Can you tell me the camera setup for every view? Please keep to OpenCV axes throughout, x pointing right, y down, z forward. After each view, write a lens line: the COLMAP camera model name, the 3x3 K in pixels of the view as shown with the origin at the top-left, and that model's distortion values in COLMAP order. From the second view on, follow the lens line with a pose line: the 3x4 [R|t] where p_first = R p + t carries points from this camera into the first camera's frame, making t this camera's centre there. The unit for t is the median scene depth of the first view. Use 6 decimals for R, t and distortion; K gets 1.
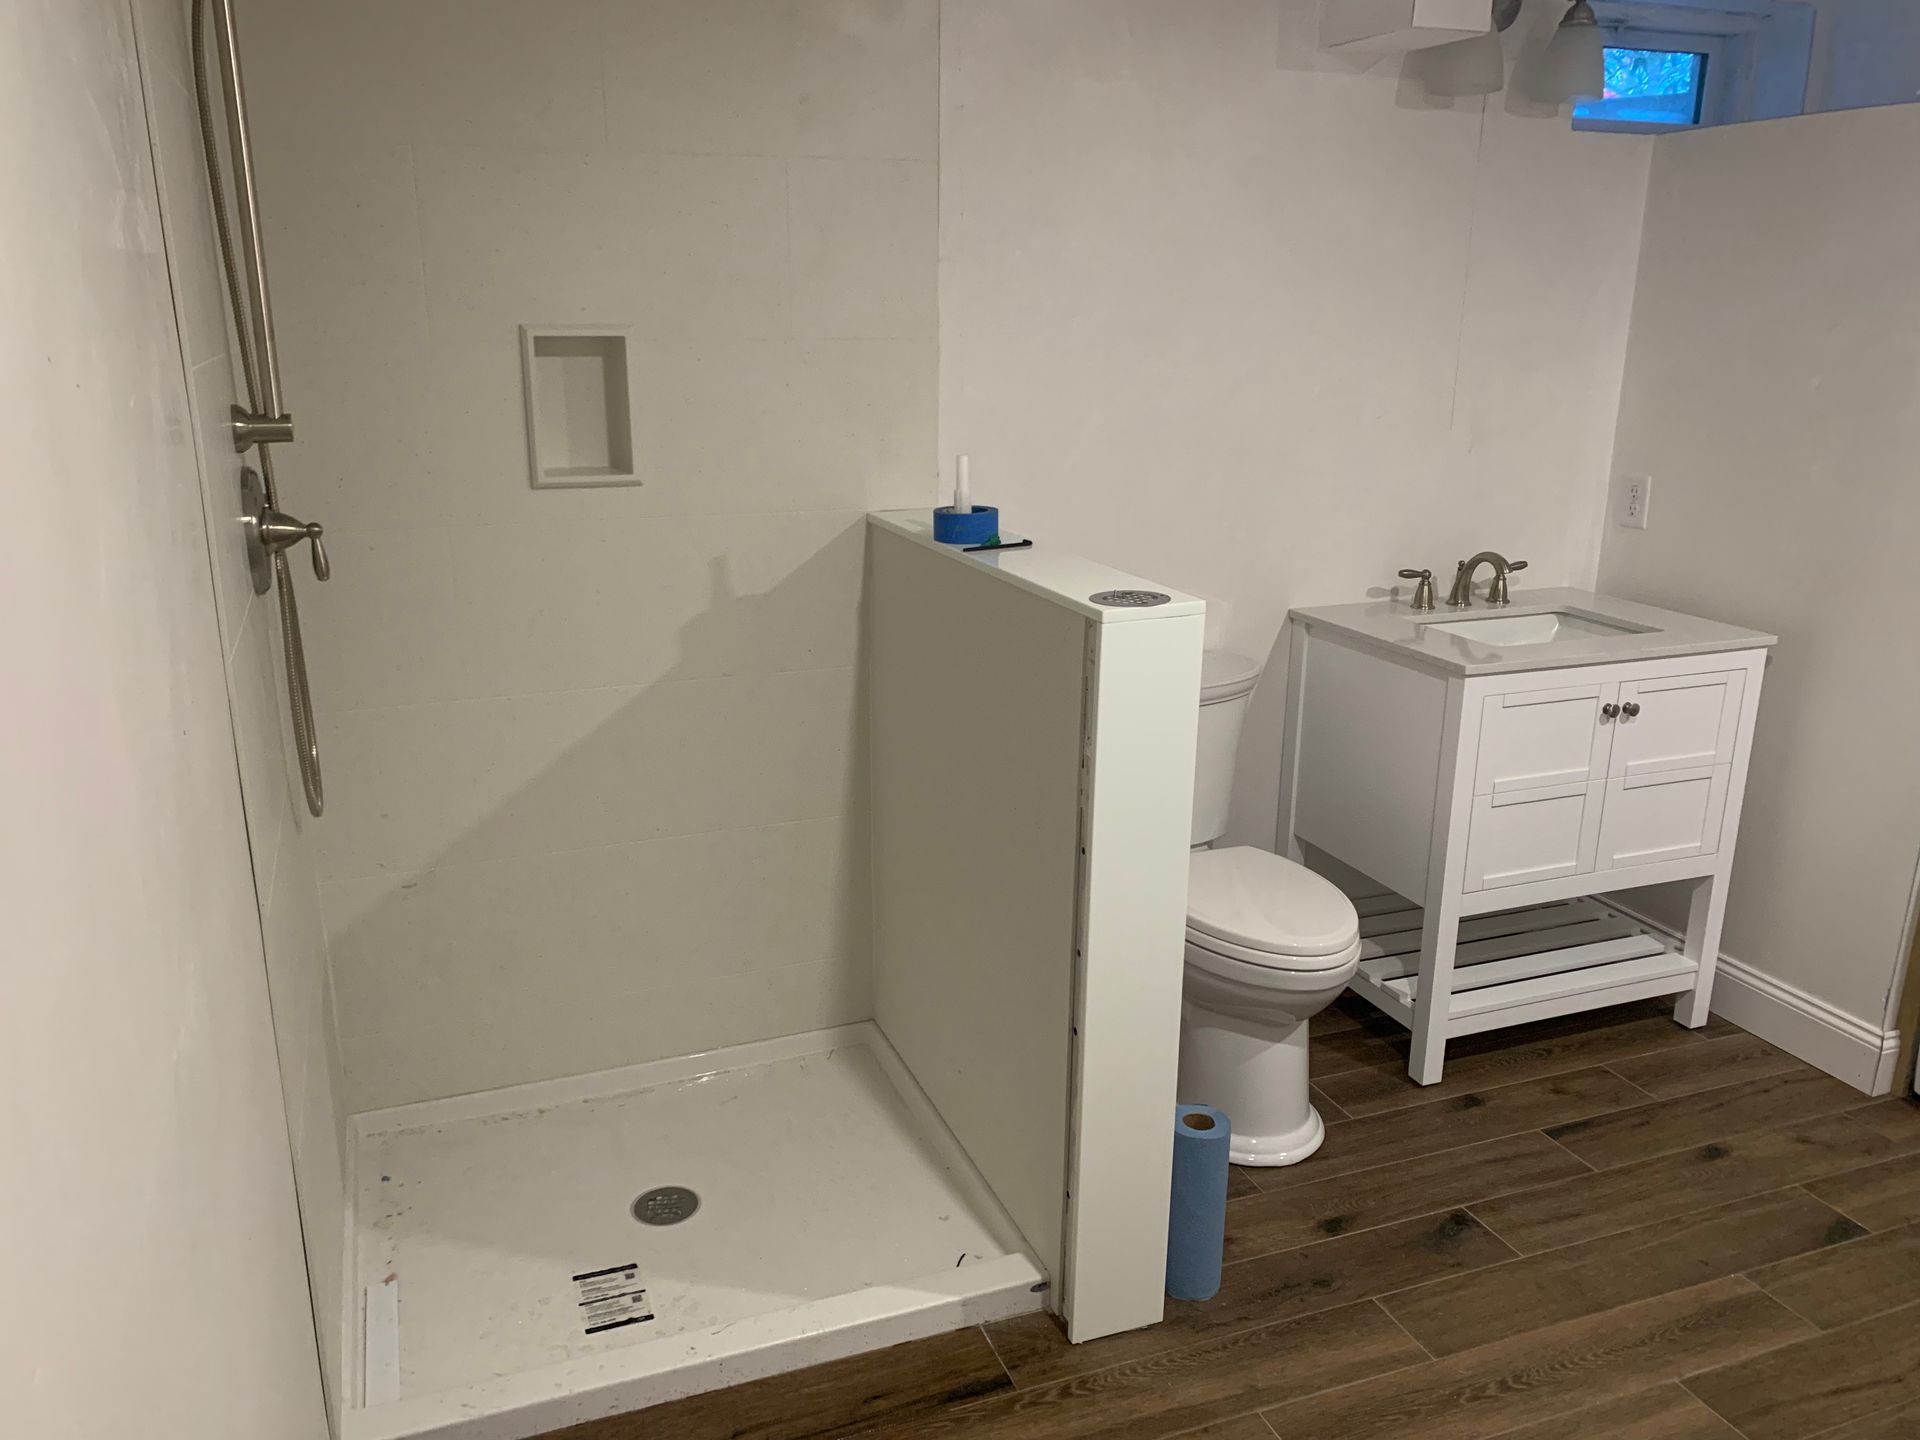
lens RADIAL K [[1462.9, 0, 956.3], [0, 1462.9, 711.8], [0, 0, 1]] dist [0.002929, -0.007738]
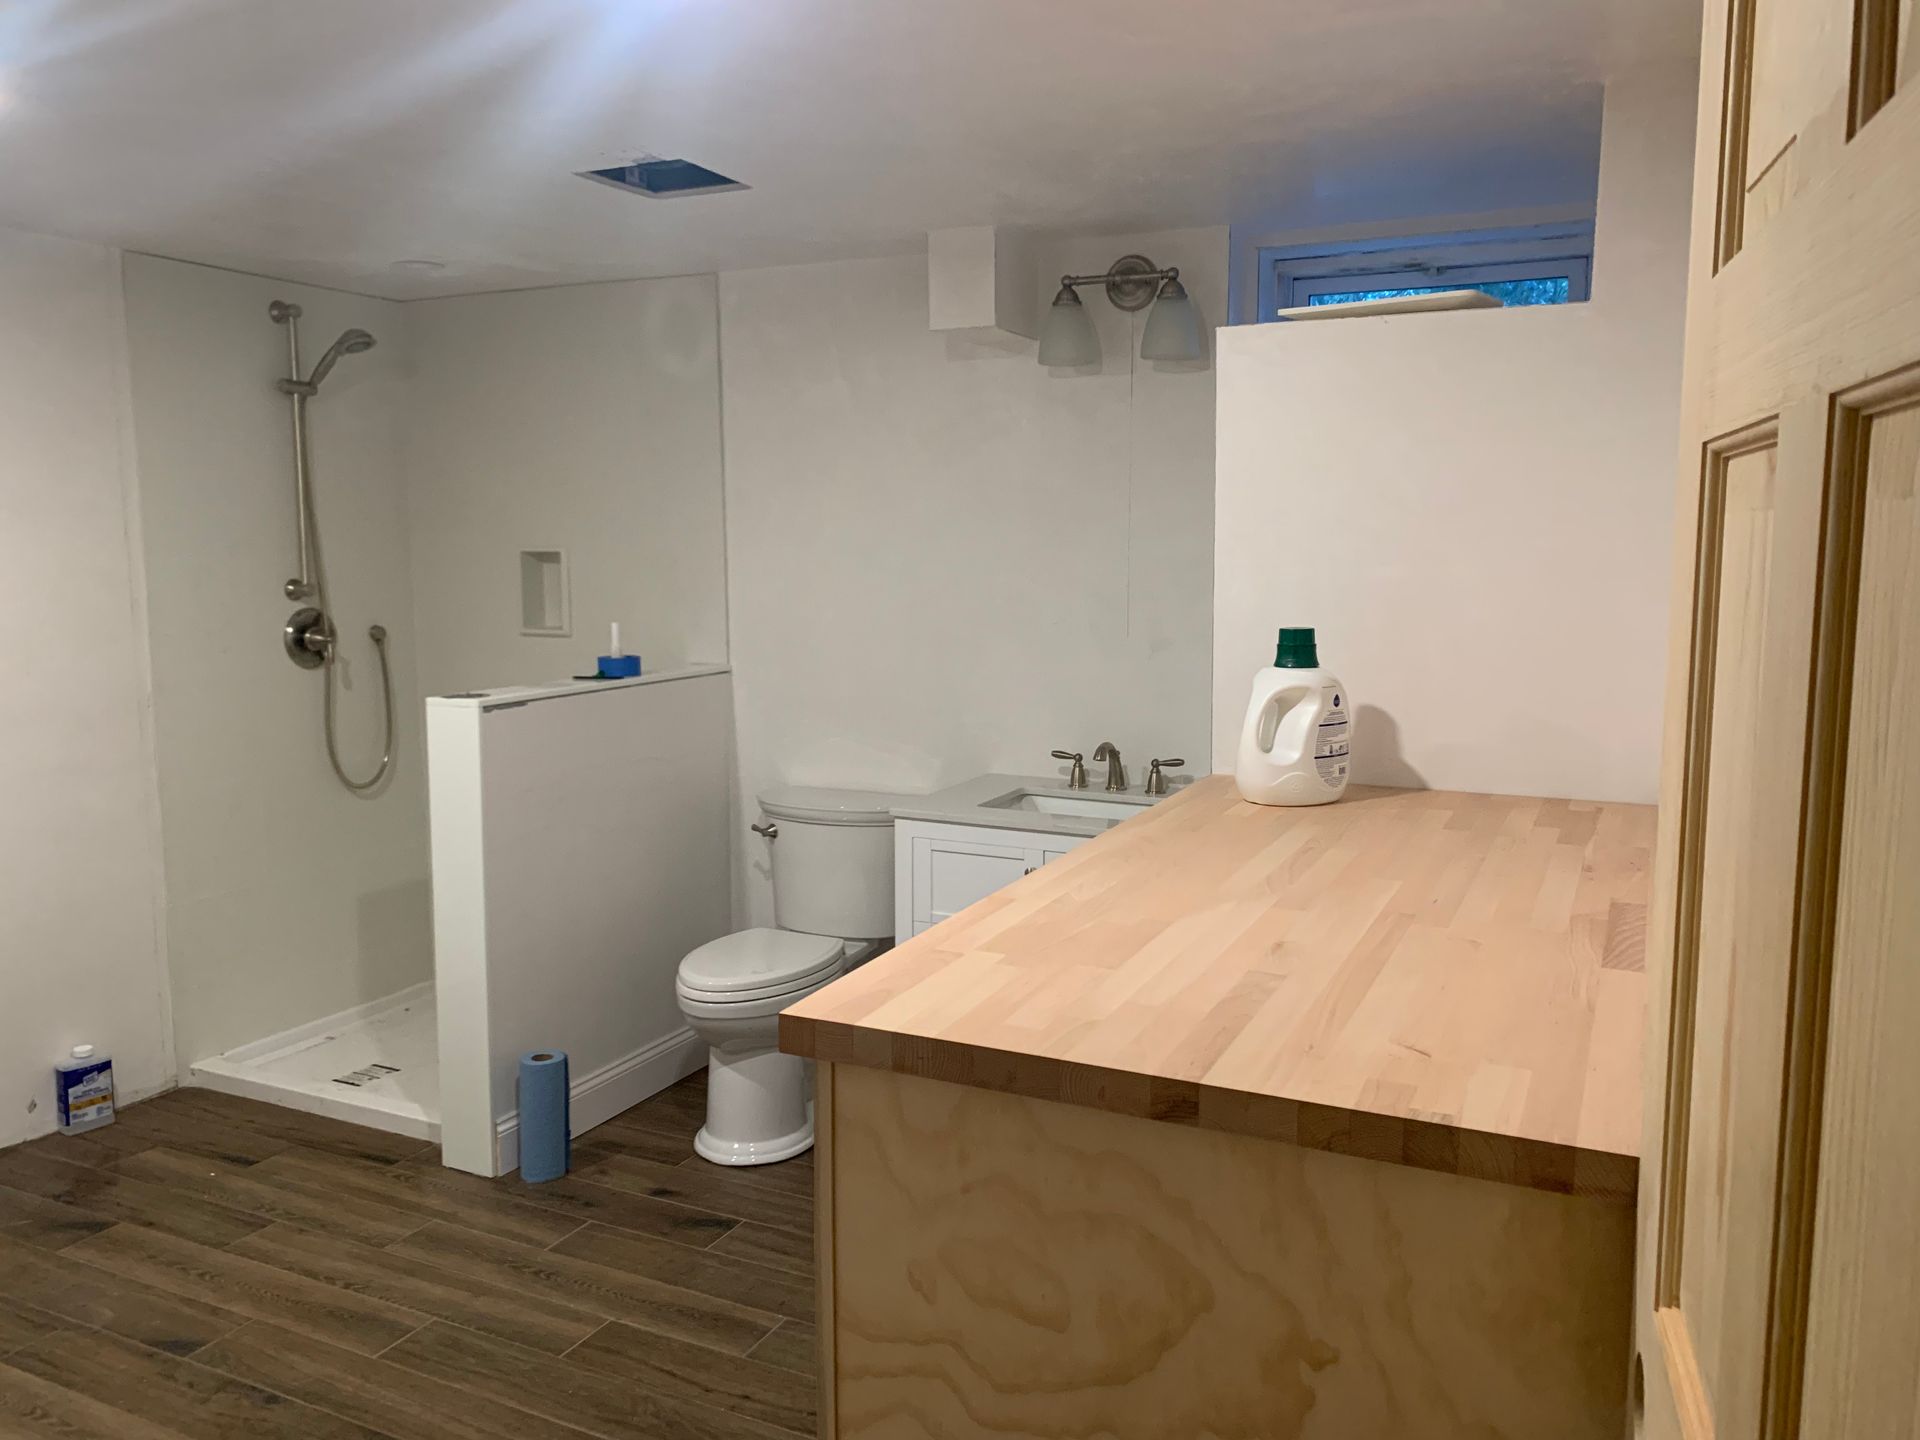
lens RADIAL K [[1462.9, 0, 956.3], [0, 1462.9, 711.8], [0, 0, 1]] dist [0.002929, -0.007738]
pose [[0.690173, 0.079958, -0.719214, 1.164144], [-0.189795, 0.979085, -0.073281, -0.029342], [0.698312, 0.187080, 0.690914, 0.148278]]
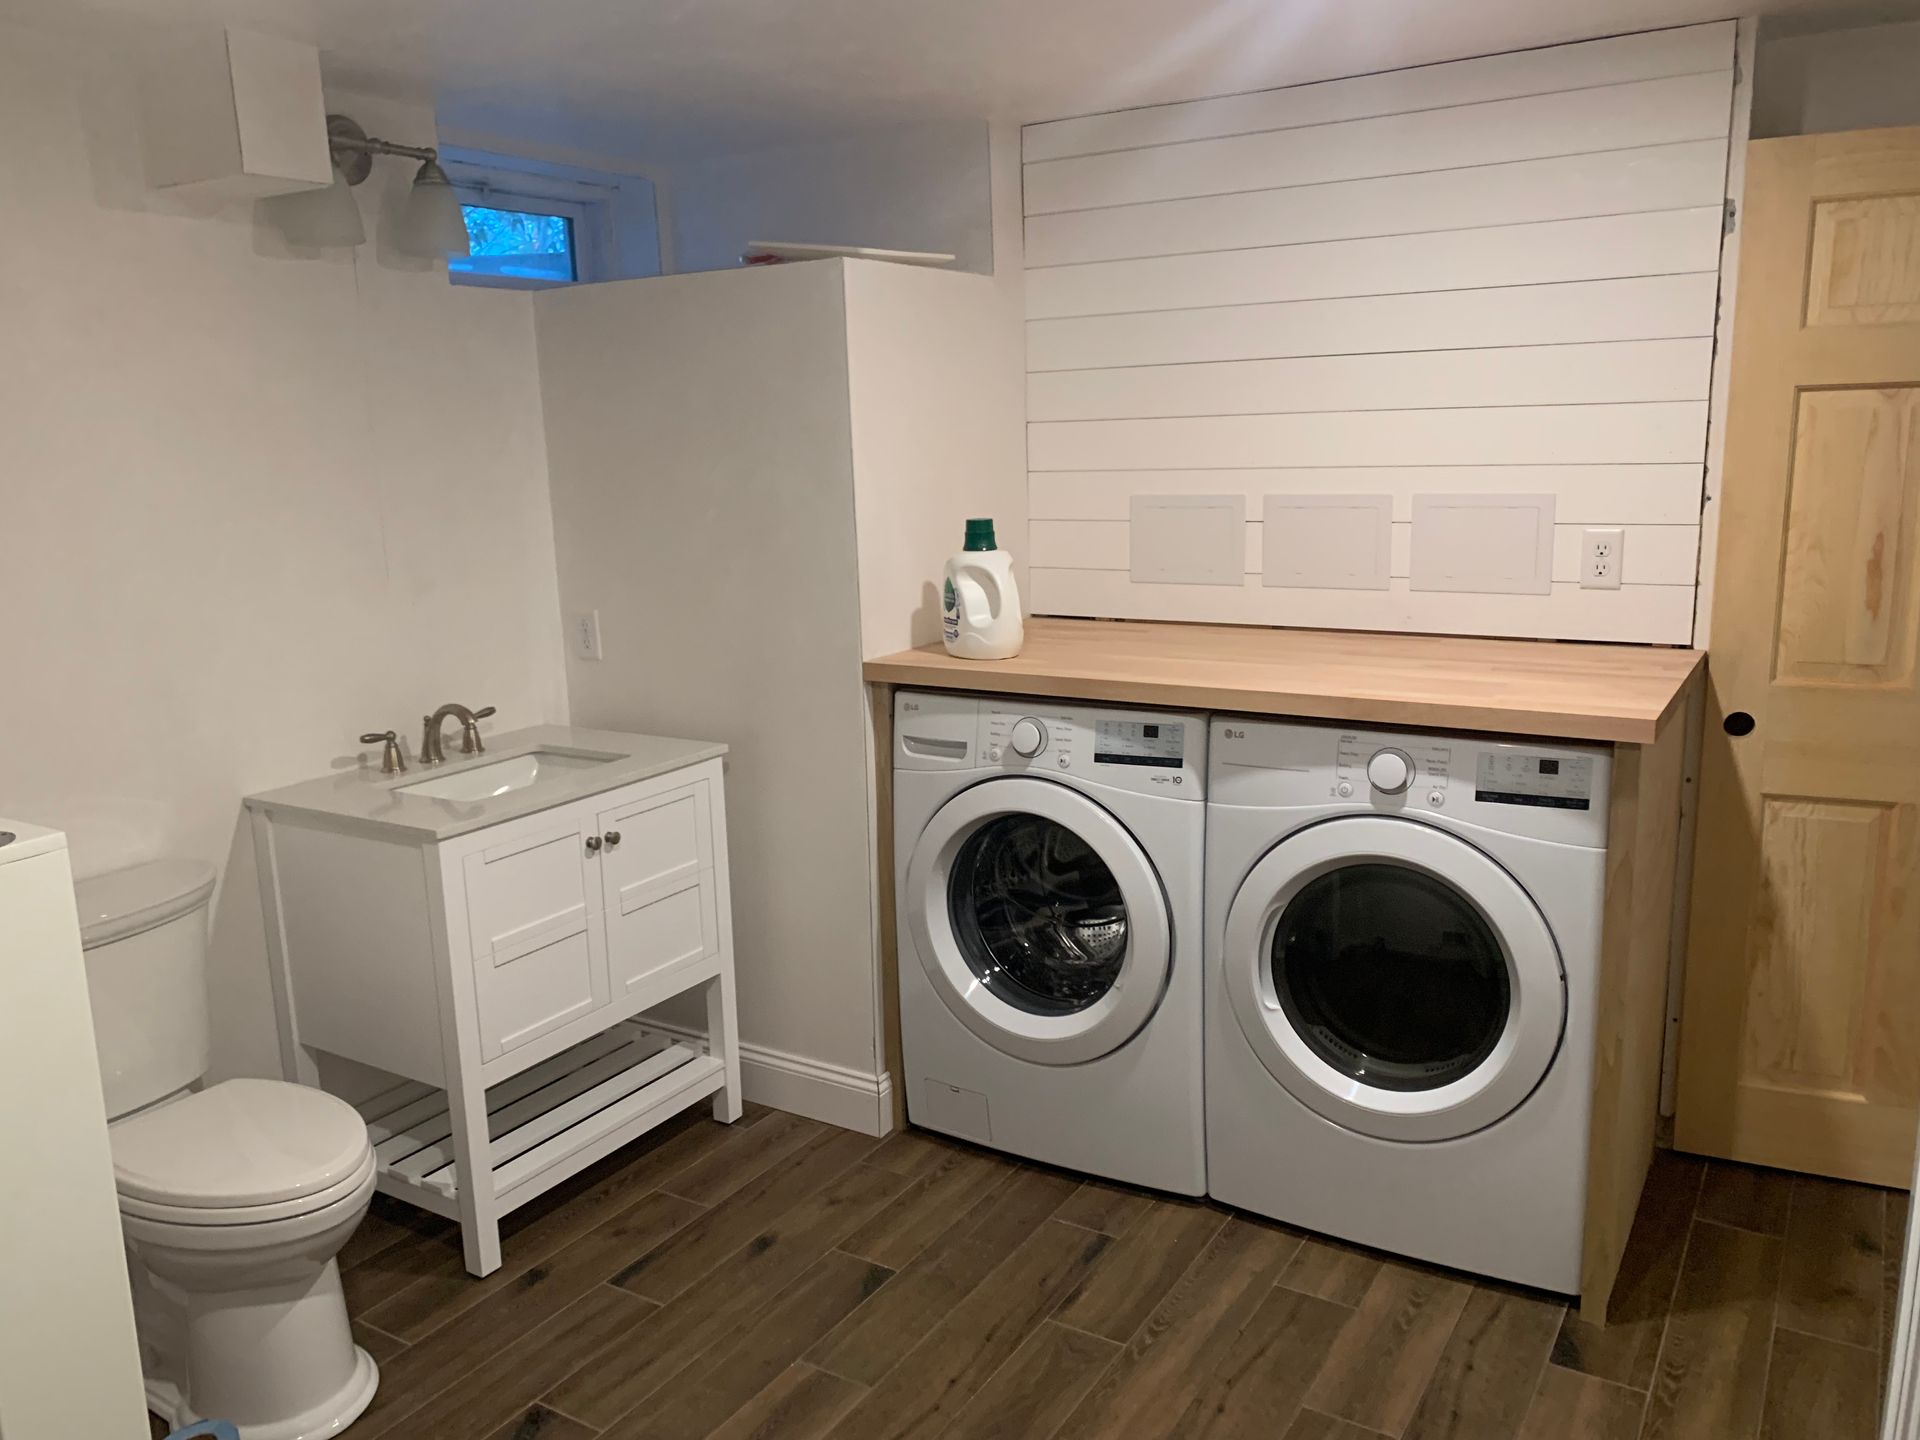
lens RADIAL K [[1462.9, 0, 956.3], [0, 1462.9, 711.8], [0, 0, 1]] dist [0.002929, -0.007738]
pose [[0.791870, -0.143690, 0.593545, 0.055596], [0.197000, 0.980070, -0.025562, -0.014066], [-0.578042, 0.137170, 0.804395, 0.027178]]
